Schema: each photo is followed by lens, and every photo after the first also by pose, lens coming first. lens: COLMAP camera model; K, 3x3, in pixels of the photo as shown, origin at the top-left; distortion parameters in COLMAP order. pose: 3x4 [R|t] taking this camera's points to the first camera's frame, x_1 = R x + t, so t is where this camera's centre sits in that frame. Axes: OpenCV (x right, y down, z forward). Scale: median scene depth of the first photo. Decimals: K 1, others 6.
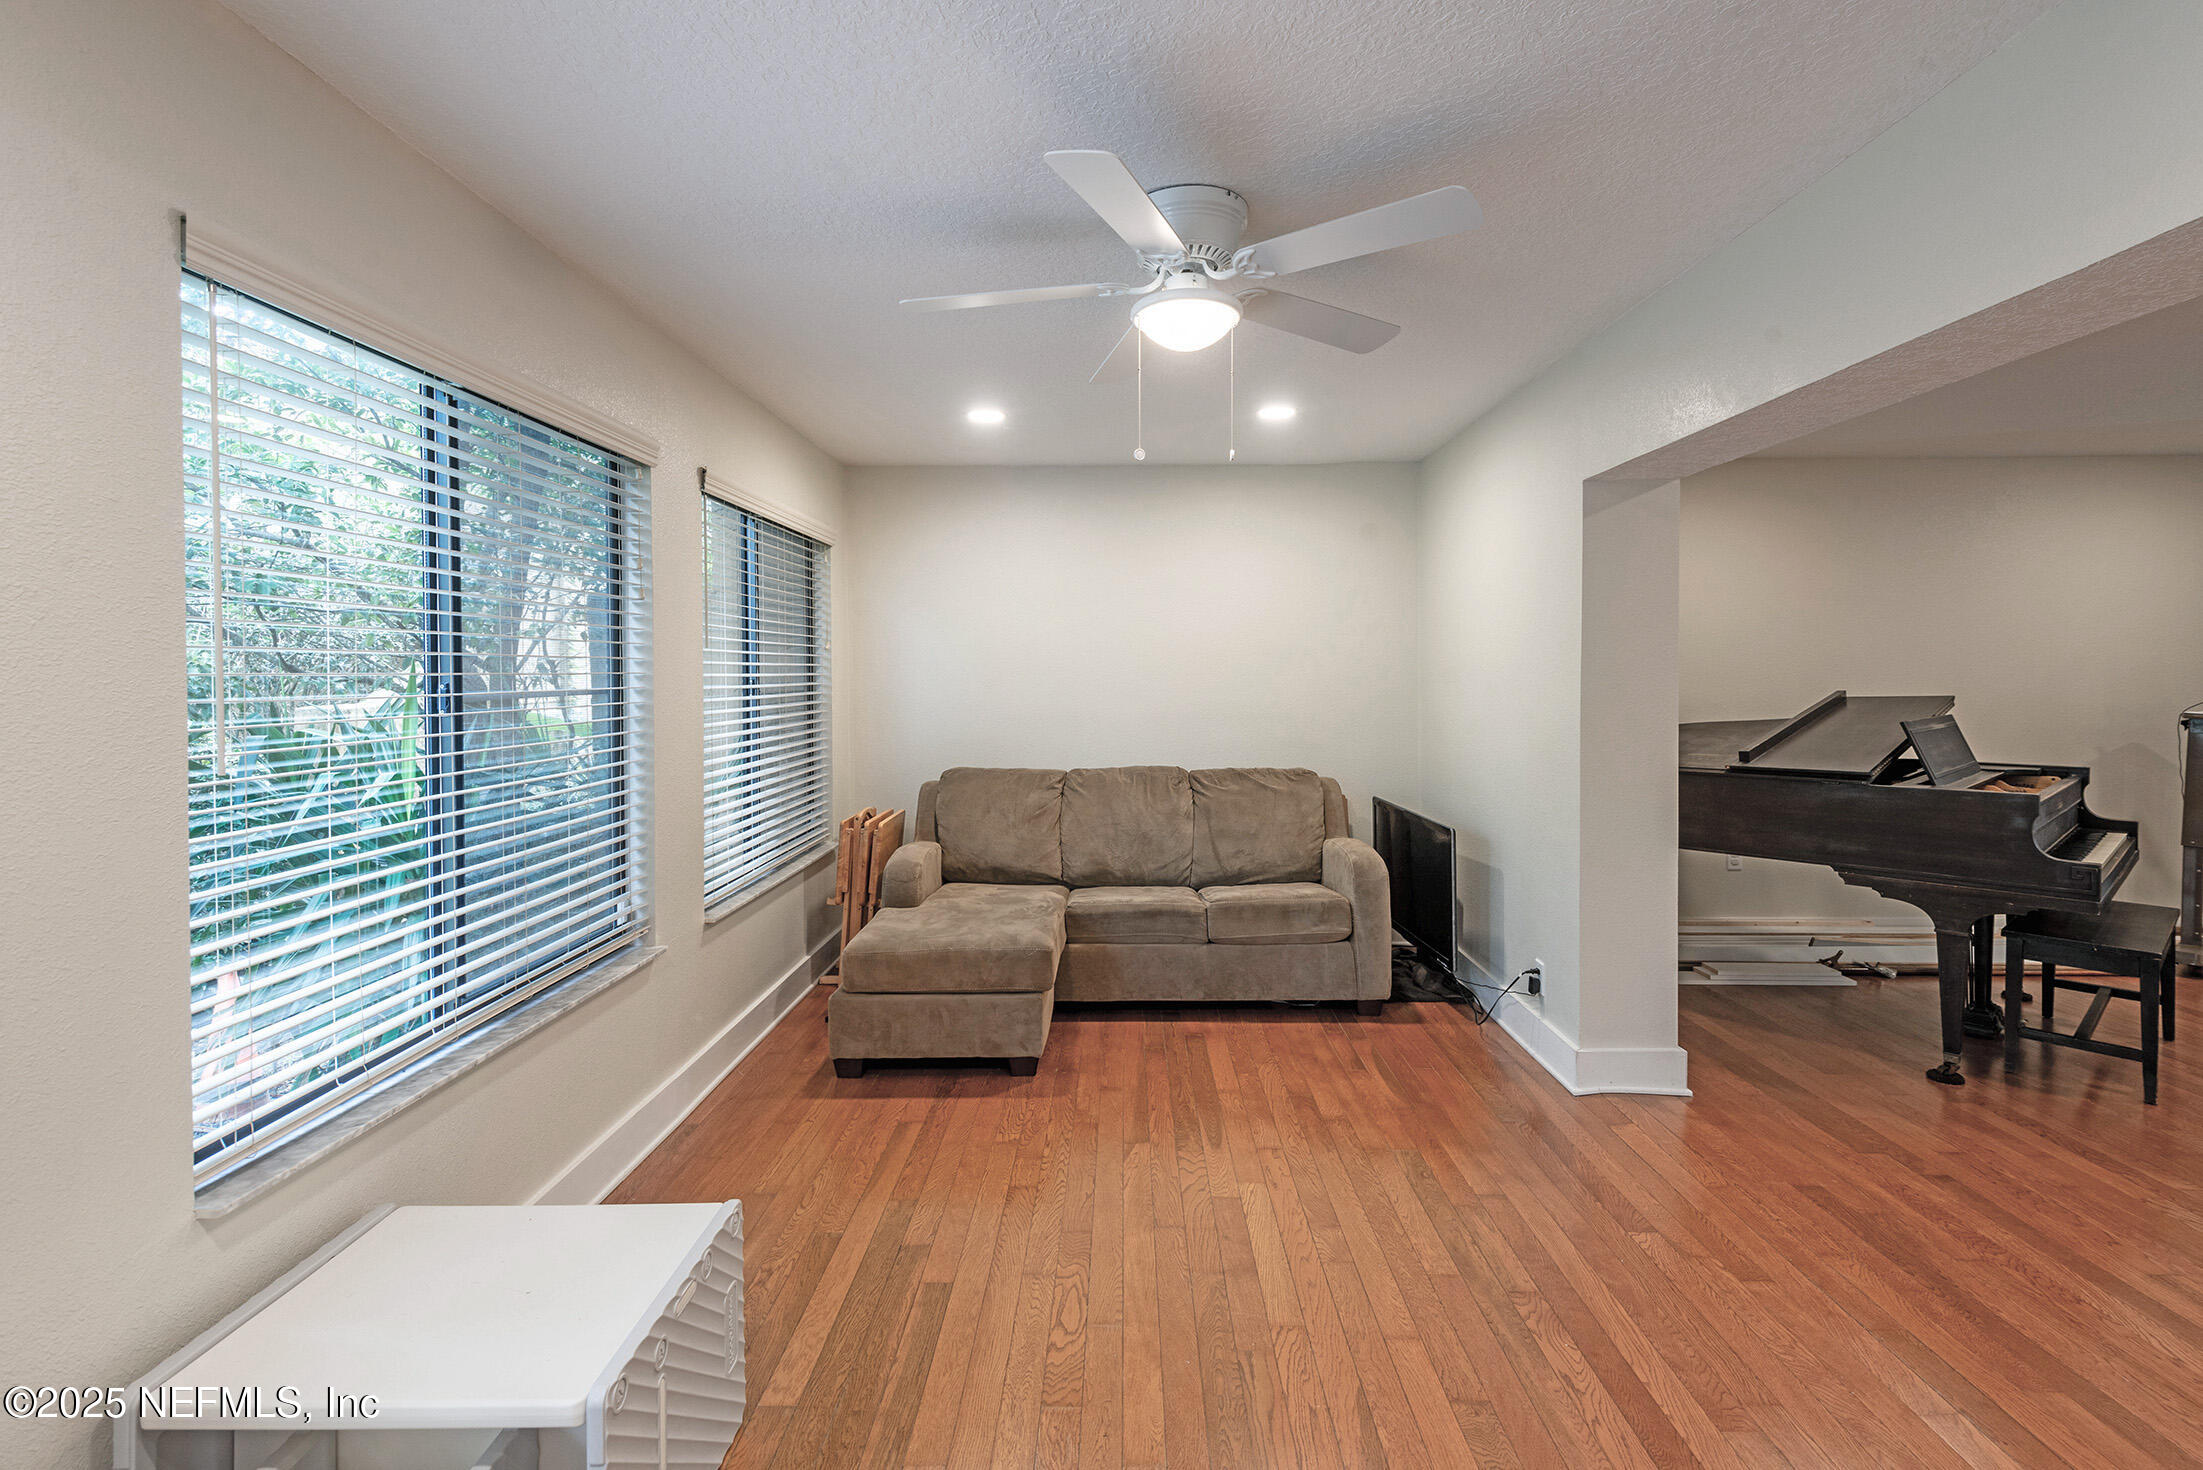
lens RADIAL K [[1024.9, 0, 1098.7], [0, 1024.9, 676.4], [0, 0, 1]] dist [0.011812, -0.000611]
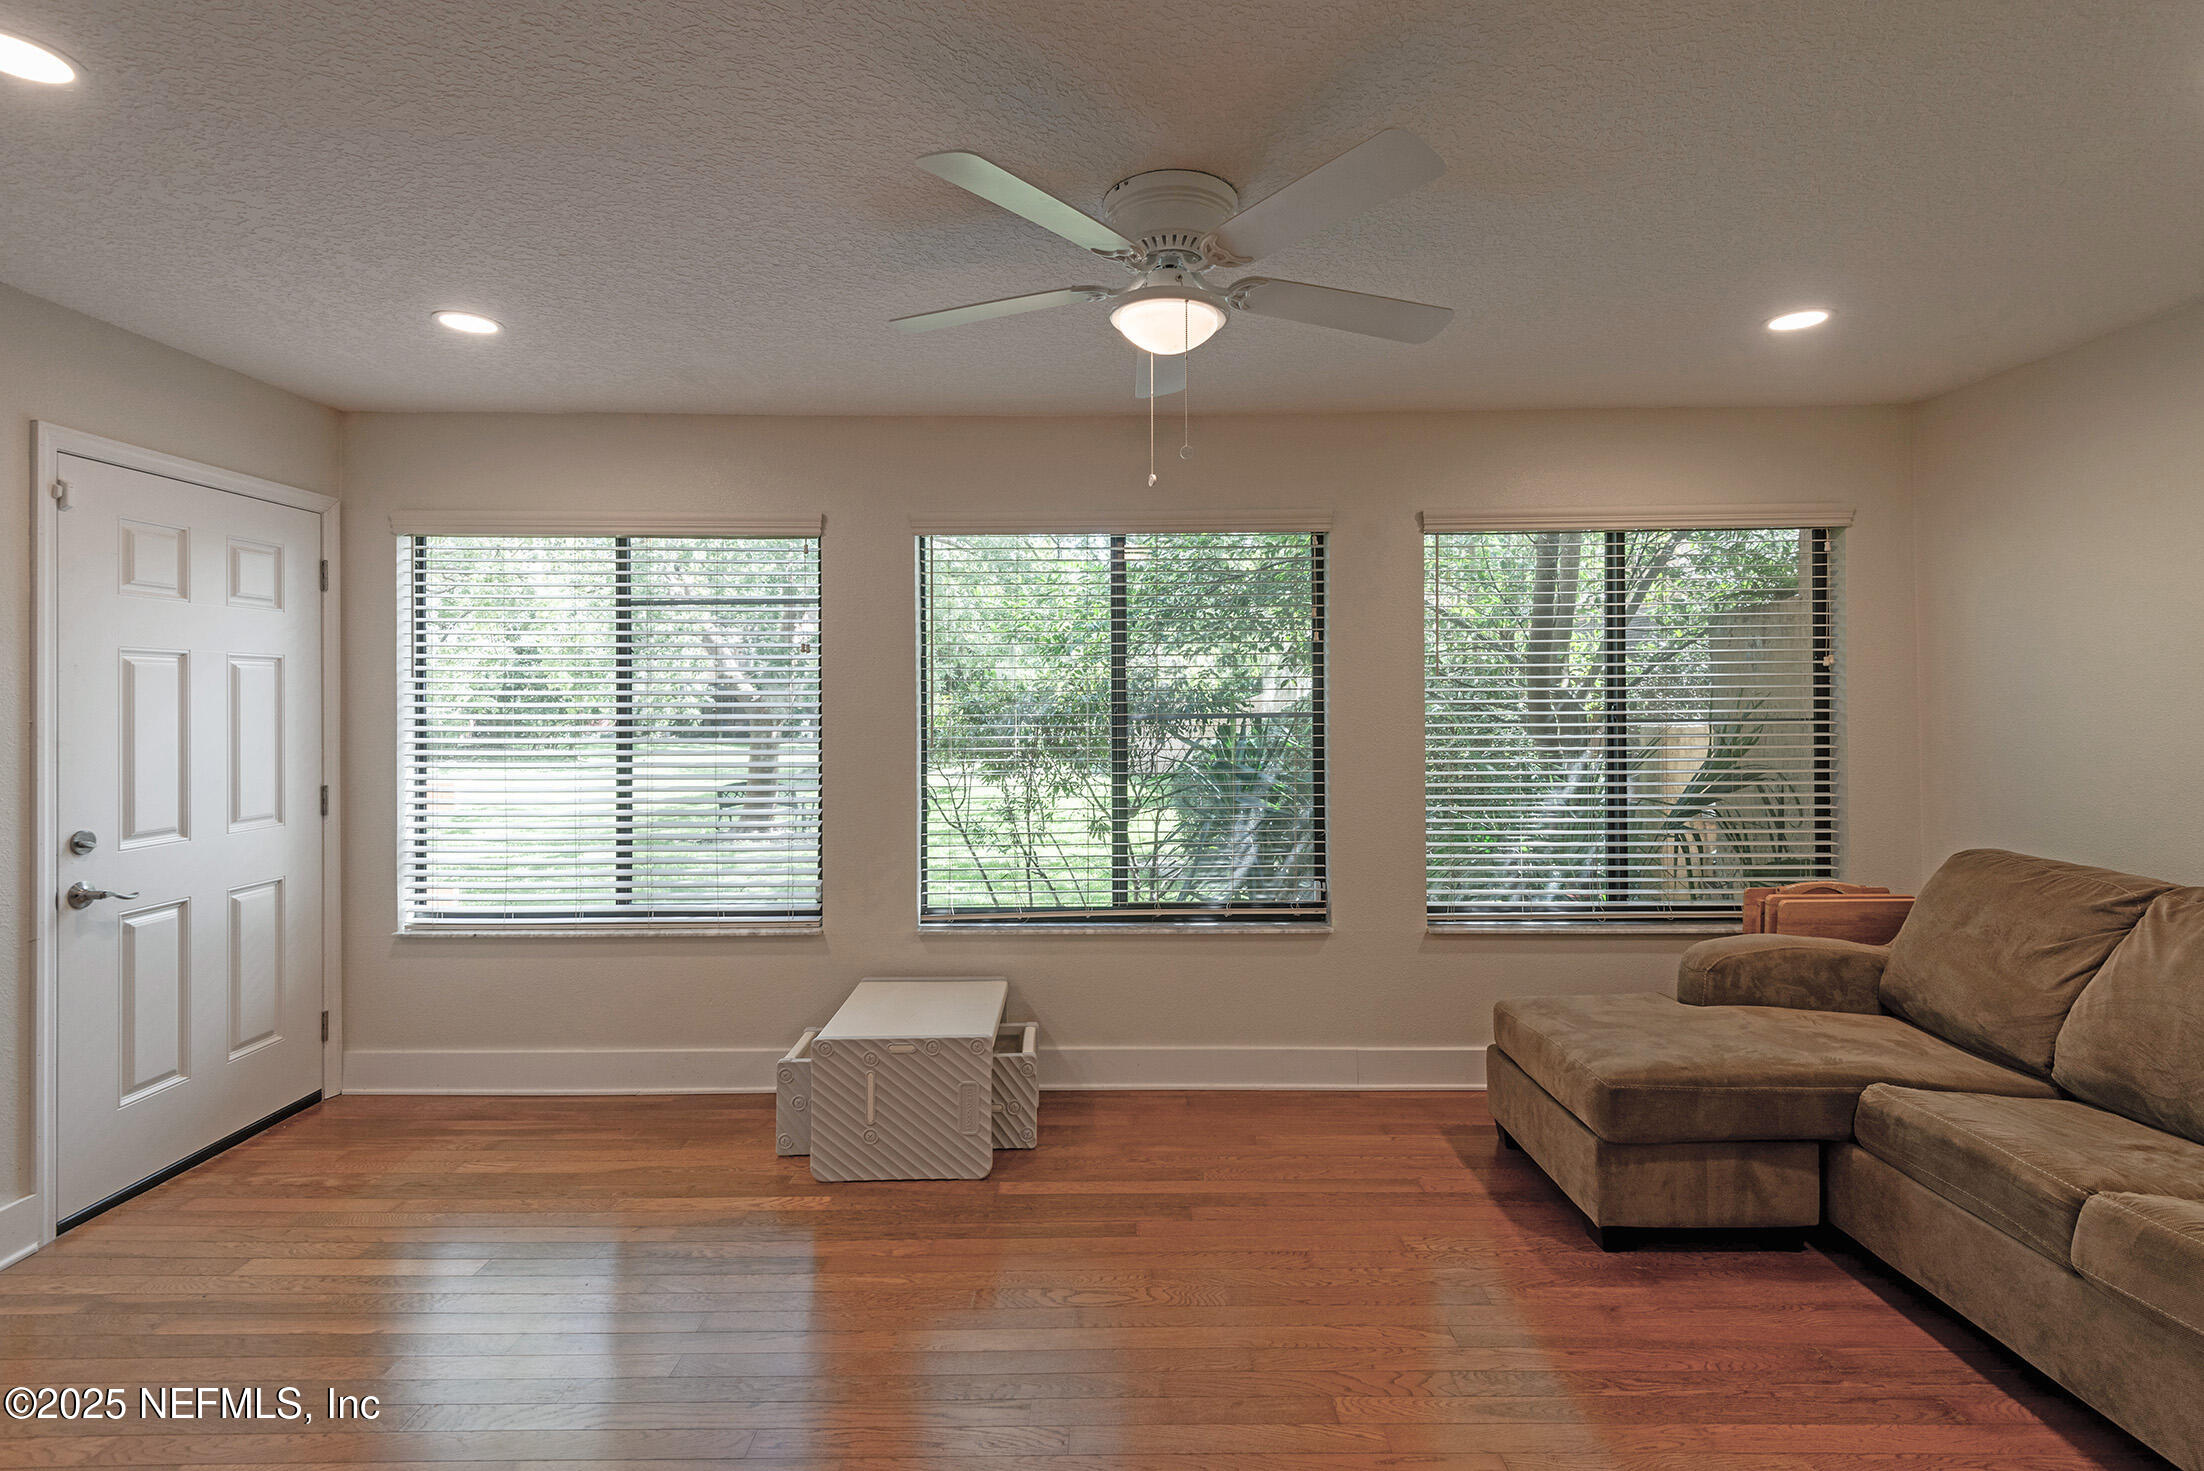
lens RADIAL K [[1025.3, 0, 1099.2], [0, 1025.3, 676.8], [0, 0, 1]] dist [0.011812, -0.000611]
pose [[0.022518, -0.009909, -0.999697, 0.710923], [0.003897, 0.999944, -0.009823, -0.019700], [0.999739, -0.003674, 0.022555, 0.651732]]
